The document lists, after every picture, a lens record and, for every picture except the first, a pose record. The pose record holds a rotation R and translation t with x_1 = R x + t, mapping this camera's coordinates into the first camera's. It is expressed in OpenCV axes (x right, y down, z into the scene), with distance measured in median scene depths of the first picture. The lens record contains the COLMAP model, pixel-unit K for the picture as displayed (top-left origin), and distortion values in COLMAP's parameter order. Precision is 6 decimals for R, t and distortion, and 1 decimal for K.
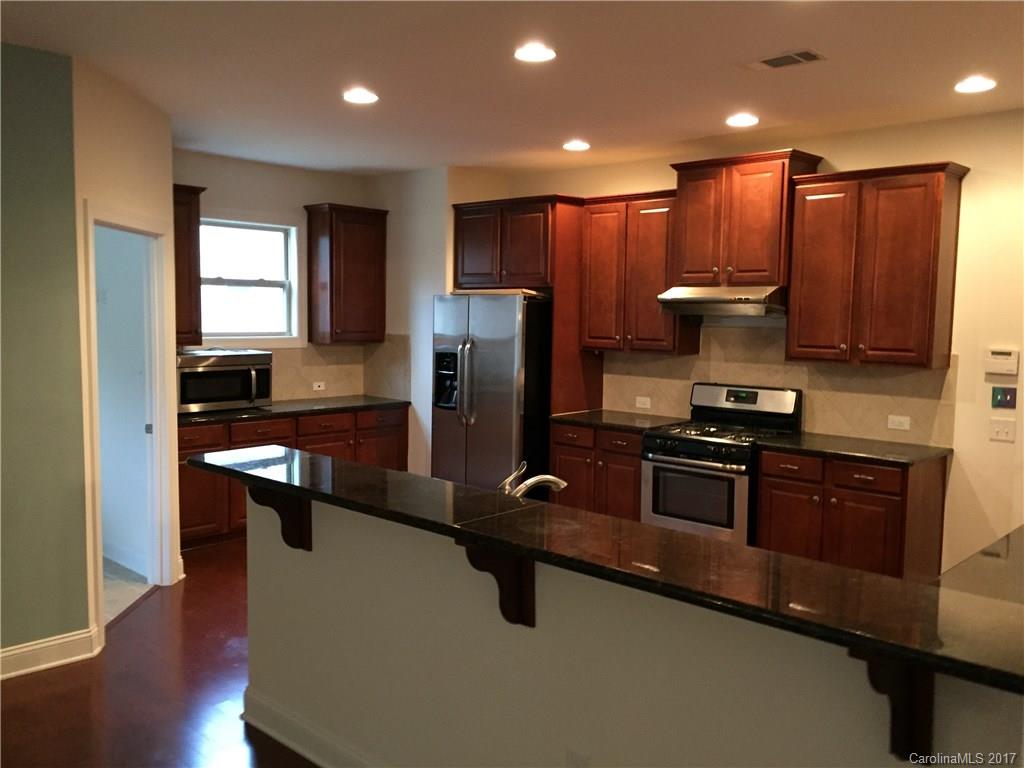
lens RADIAL K [[883.4, 0, 511.1], [0, 883.4, 383.6], [0, 0, 1]] dist [0.029190, -0.001518]
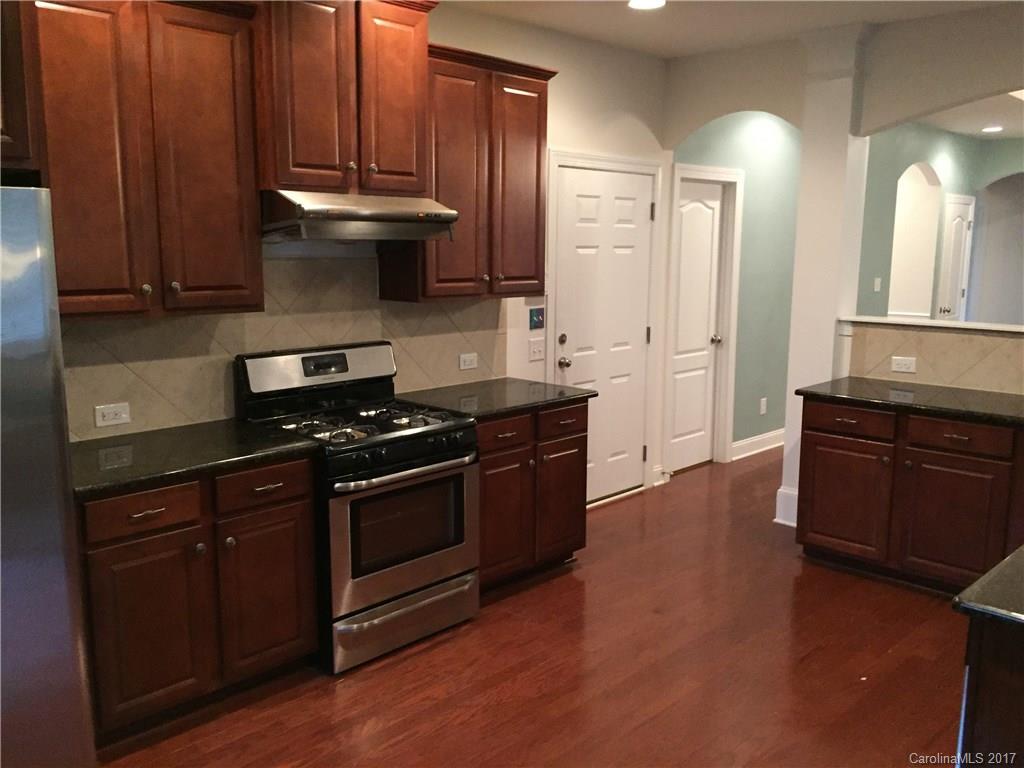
lens RADIAL K [[883.4, 0, 510.8], [0, 883.4, 385.4], [0, 0, 1]] dist [0.029190, -0.001518]
pose [[0.018416, -0.175306, 0.984342, -0.400484], [0.078204, 0.981745, 0.173381, -0.075821], [-0.996767, 0.073786, 0.031789, 0.873104]]
